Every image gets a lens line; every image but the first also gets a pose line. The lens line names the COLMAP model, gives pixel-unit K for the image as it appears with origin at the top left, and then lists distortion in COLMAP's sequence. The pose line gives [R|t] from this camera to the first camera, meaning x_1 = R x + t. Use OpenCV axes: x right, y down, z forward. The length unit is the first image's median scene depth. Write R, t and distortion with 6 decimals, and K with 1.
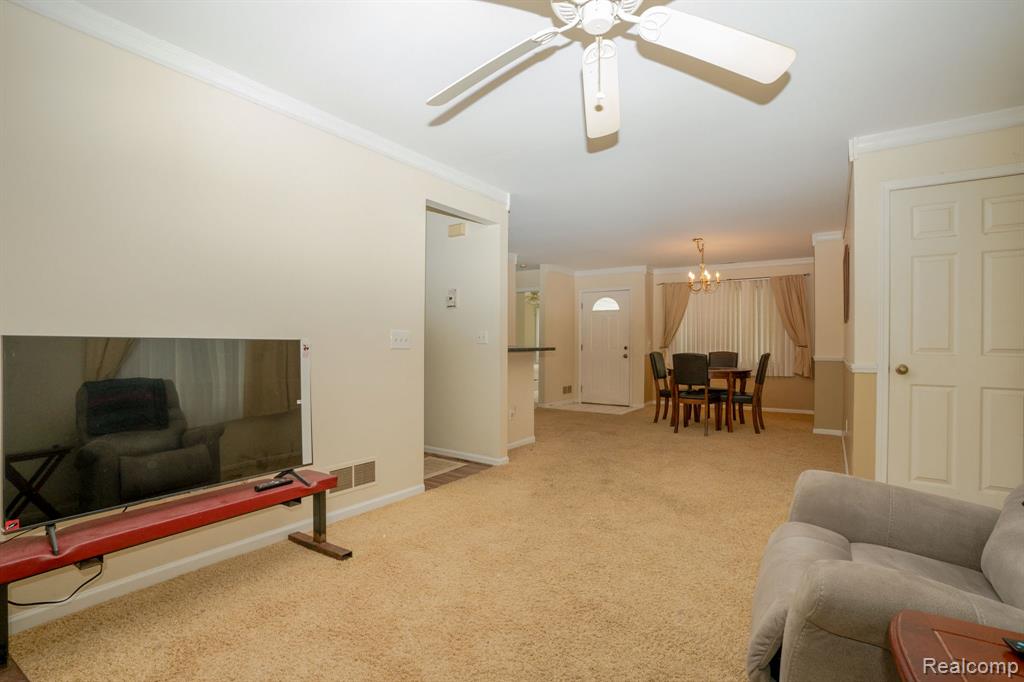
lens RADIAL K [[476.3, 0, 514.9], [0, 476.3, 340.6], [0, 0, 1]] dist [-0.032140, 0.005693]
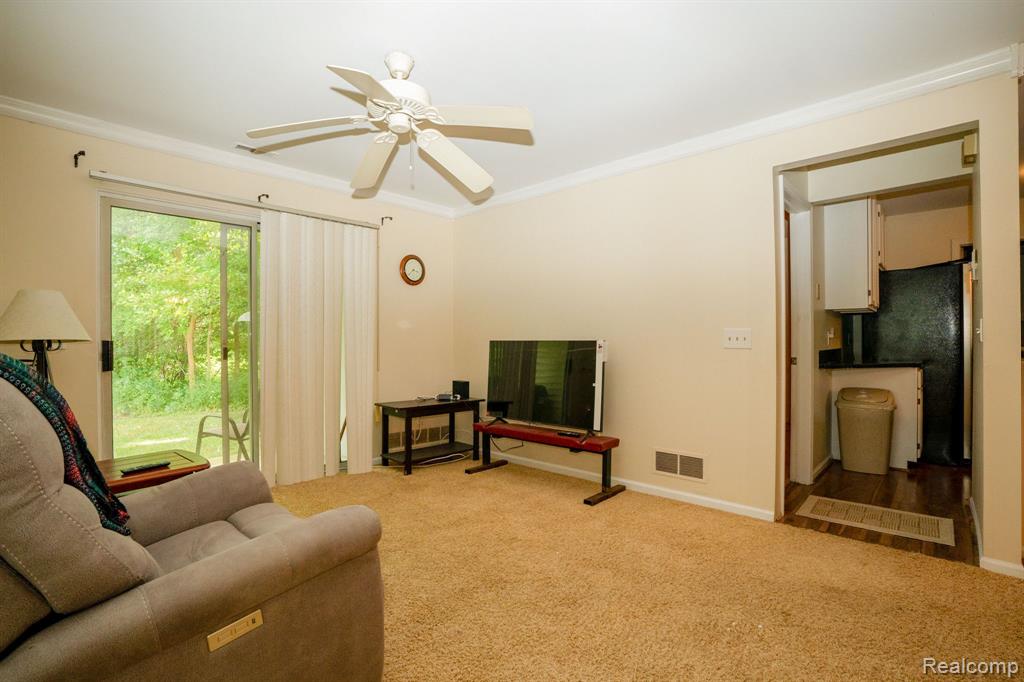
lens RADIAL K [[476.3, 0, 509.2], [0, 476.3, 341.9], [0, 0, 1]] dist [-0.032140, 0.005693]
pose [[-0.139891, 0.001863, -0.990165, 0.967219], [0.012522, 0.999922, 0.000112, -0.001305], [0.990088, -0.012384, -0.139903, 0.937725]]
